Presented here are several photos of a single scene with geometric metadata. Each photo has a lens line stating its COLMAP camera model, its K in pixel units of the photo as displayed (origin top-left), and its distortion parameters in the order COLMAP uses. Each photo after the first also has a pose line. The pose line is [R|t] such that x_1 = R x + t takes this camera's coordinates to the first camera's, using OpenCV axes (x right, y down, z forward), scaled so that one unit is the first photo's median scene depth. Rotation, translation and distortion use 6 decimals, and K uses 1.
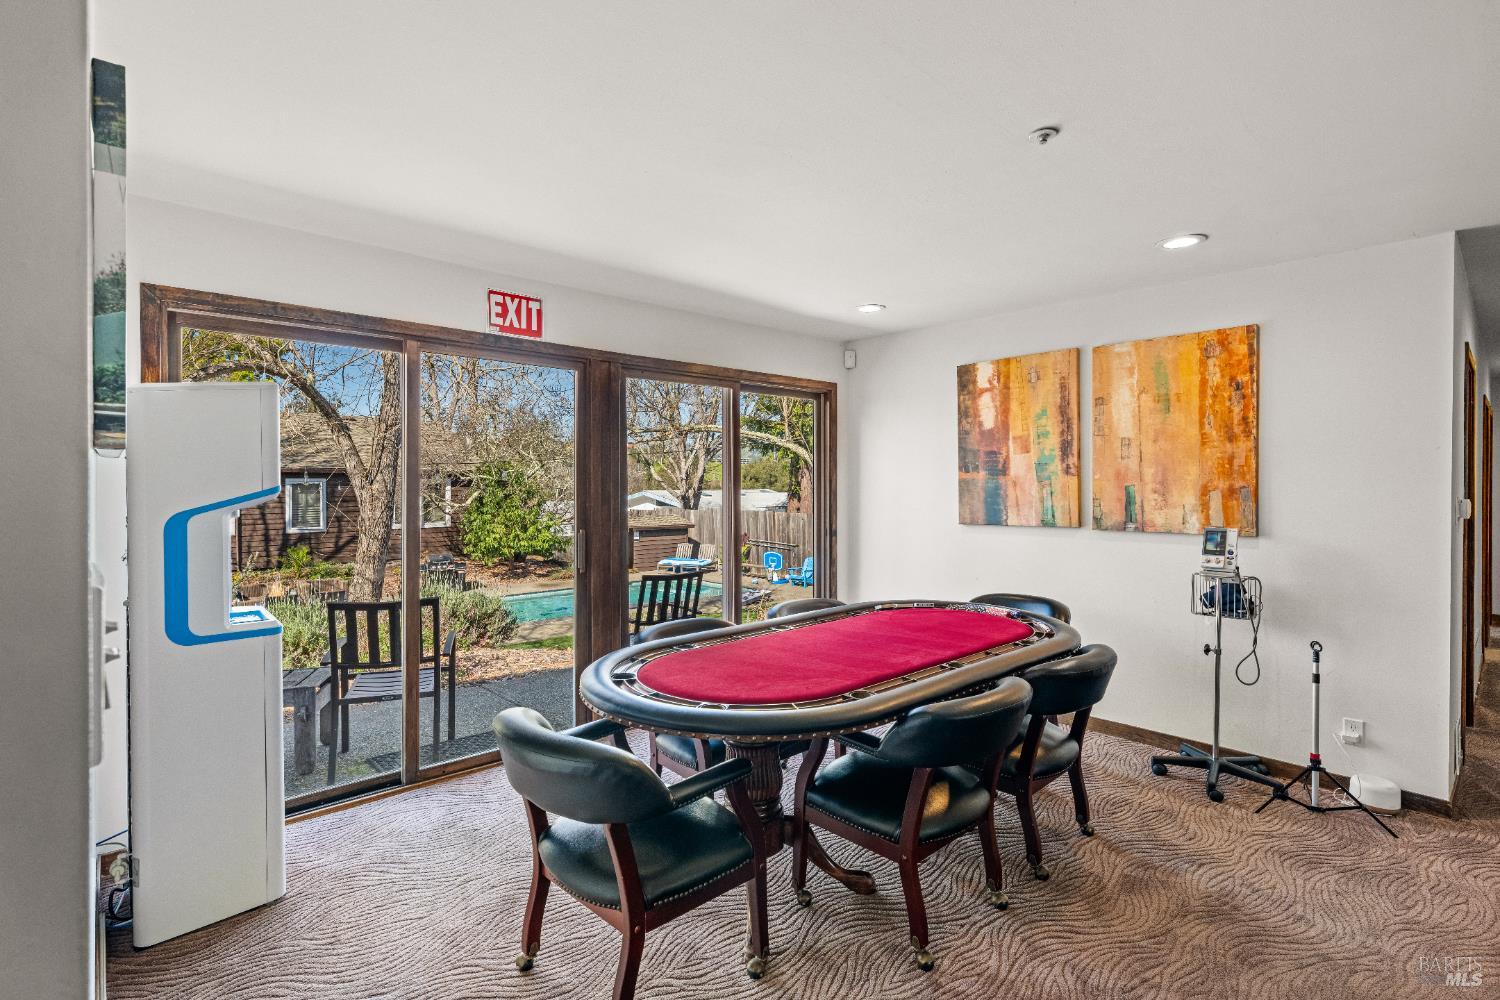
lens RADIAL K [[719.7, 0, 749.8], [0, 719.7, 488.8], [0, 0, 1]] dist [-0.019089, 0.000481]
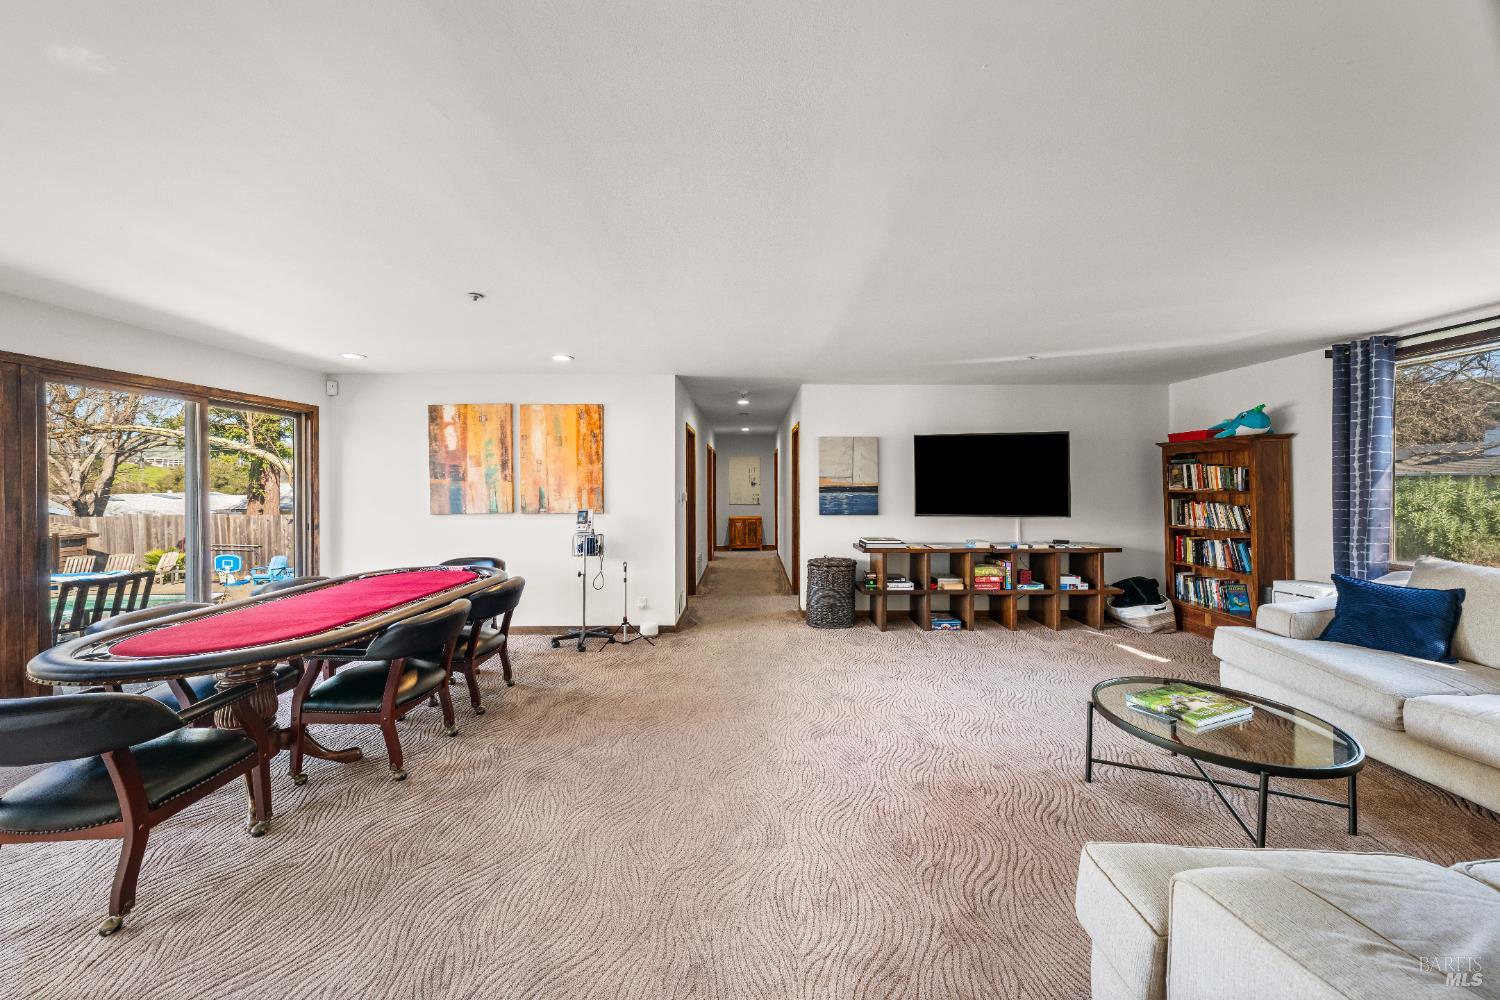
lens RADIAL K [[507.9, 0, 748.3], [0, 507.9, 484.1], [0, 0, 1]] dist [0.001527, -0.000161]
pose [[0.673262, -0.002181, 0.739401, -0.046888], [0.009149, 0.999944, -0.005381, -0.001481], [-0.739347, 0.010388, 0.673244, -0.228096]]
